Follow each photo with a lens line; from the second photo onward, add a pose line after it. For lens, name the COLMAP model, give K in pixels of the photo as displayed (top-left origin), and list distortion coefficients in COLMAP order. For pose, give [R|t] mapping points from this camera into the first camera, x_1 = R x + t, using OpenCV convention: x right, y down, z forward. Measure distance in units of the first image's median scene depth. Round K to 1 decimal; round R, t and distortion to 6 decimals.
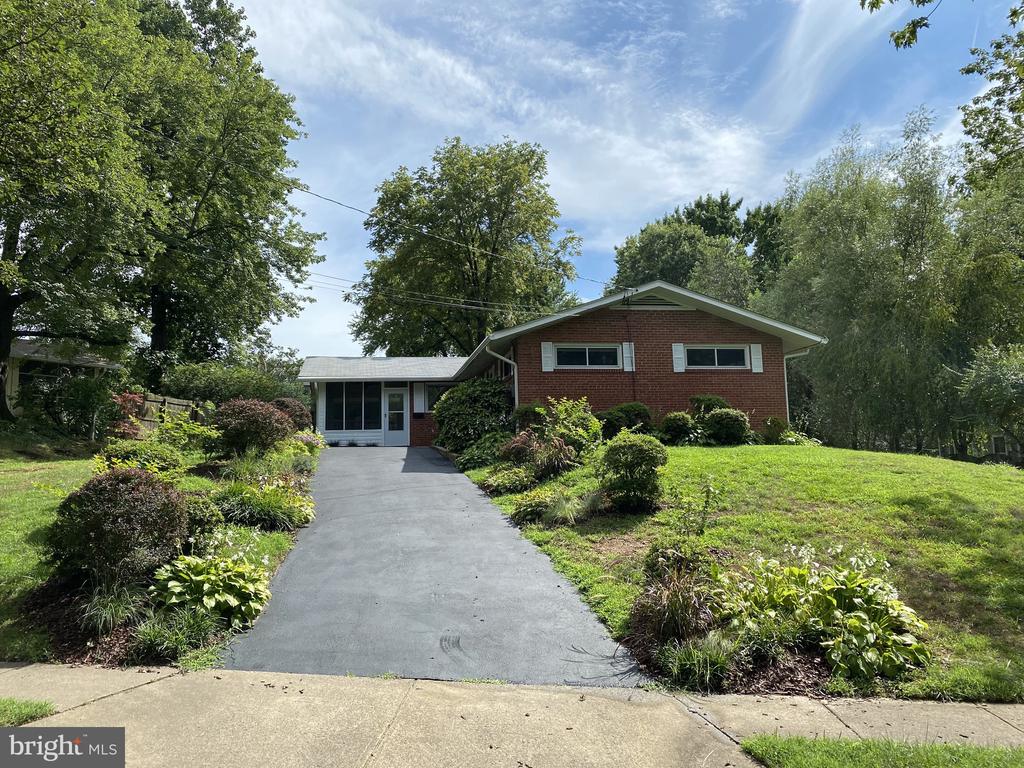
lens RADIAL K [[757.4, 0, 508.4], [0, 757.4, 378.5], [0, 0, 1]] dist [0.000965, -0.027368]
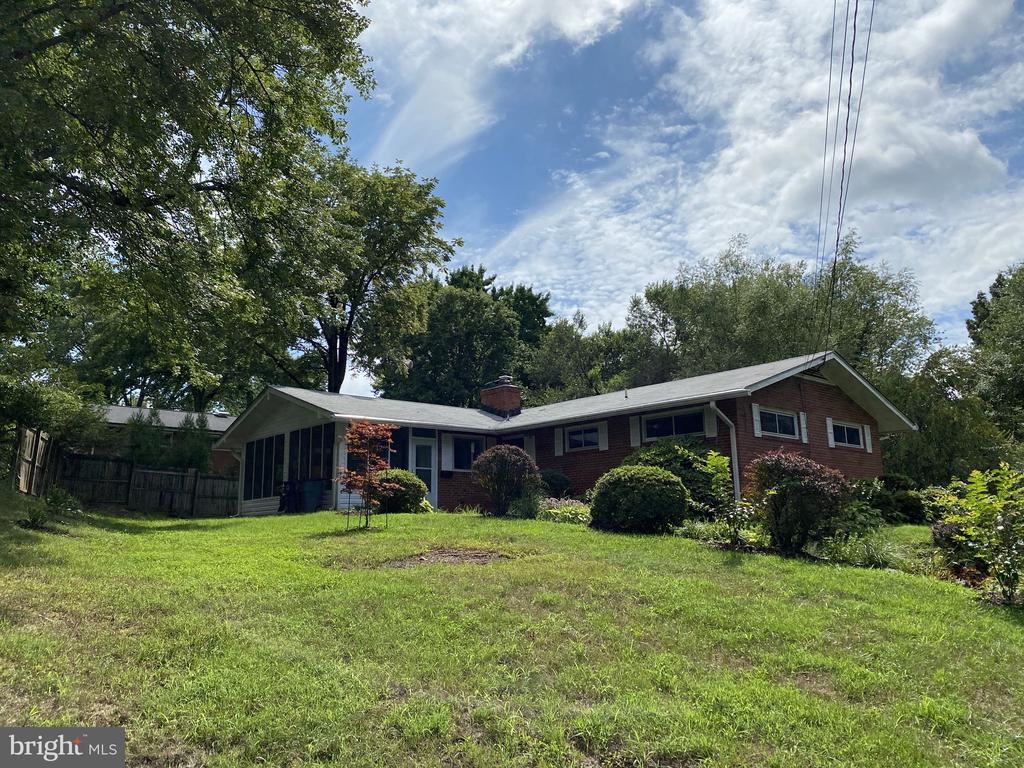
lens RADIAL K [[739.7, 0, 516.8], [0, 739.7, 380.7], [0, 0, 1]] dist [0.064056, -0.000887]
pose [[0.842621, 0.113678, 0.526372, -0.489447], [-0.070887, 0.992374, -0.100840, 0.025054], [-0.533821, 0.047657, 0.844253, 0.298824]]
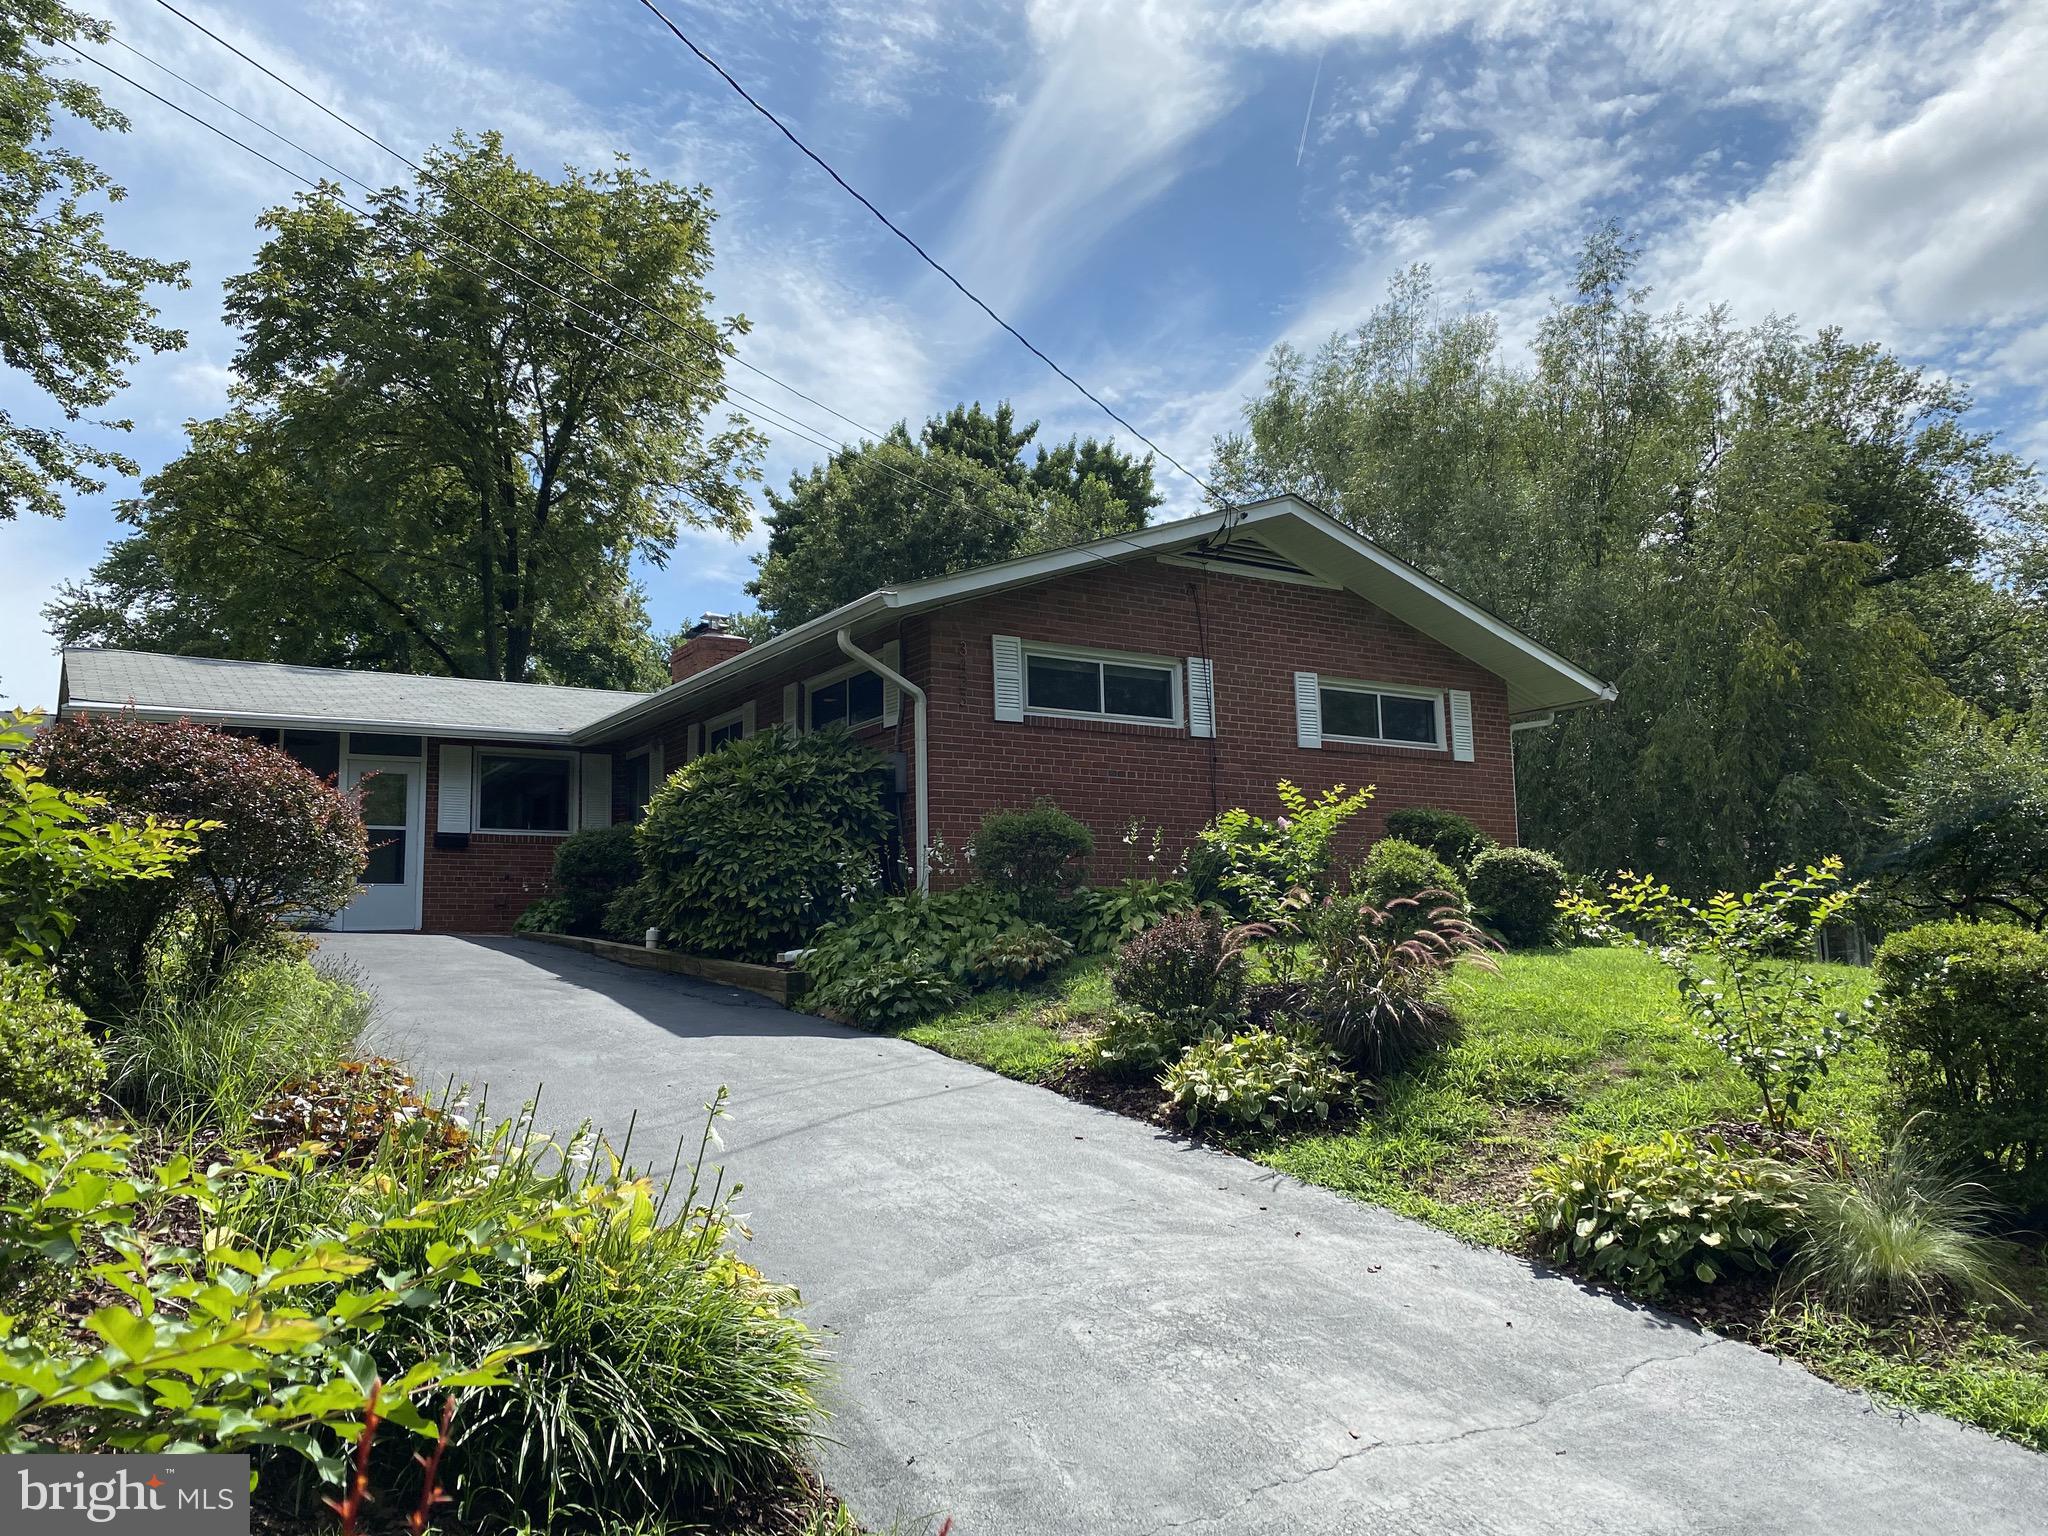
lens RADIAL K [[1514.8, 0, 1016.9], [0, 1514.8, 757.0], [0, 0, 1]] dist [0.000965, -0.027368]
pose [[0.921074, 0.057986, 0.385047, -0.151863], [-0.049358, 0.998260, -0.032262, 0.021015], [-0.386248, 0.010710, 0.922333, 0.274318]]
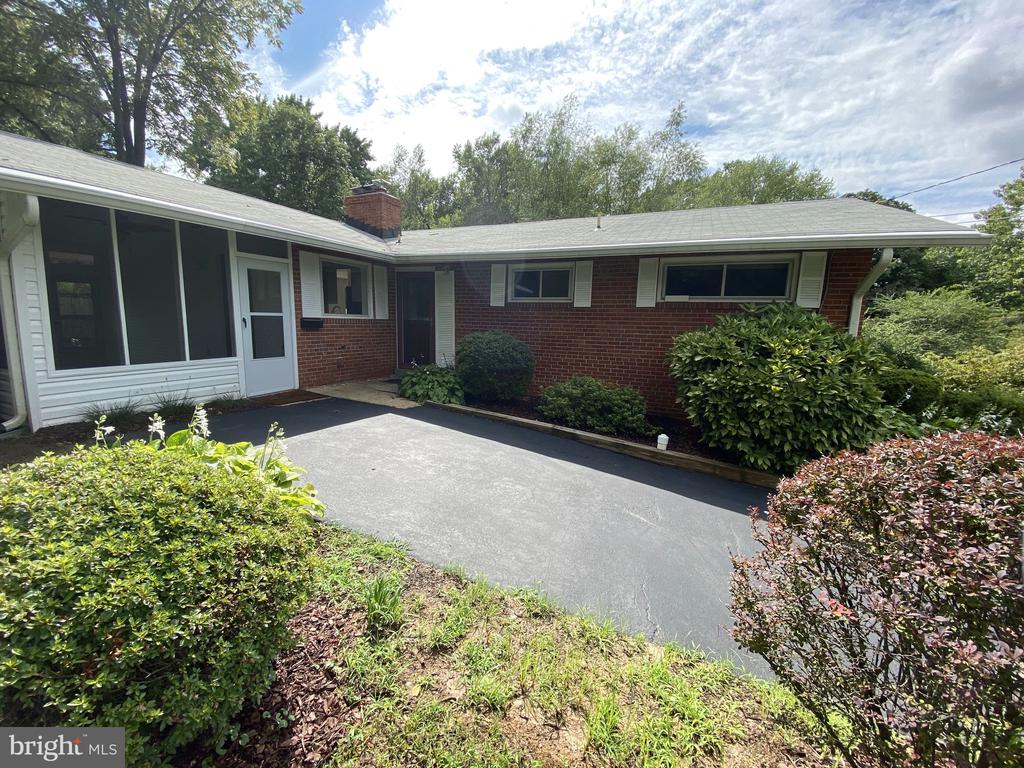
lens RADIAL K [[405.9, 0, 512.0], [0, 405.9, 384.0], [0, 0, 1]] dist [0.012654, -0.021688]
pose [[0.549547, -0.091740, 0.830410, -0.271747], [-0.153265, 0.966015, 0.208149, 0.013194], [-0.821284, -0.241660, 0.516810, 0.767151]]
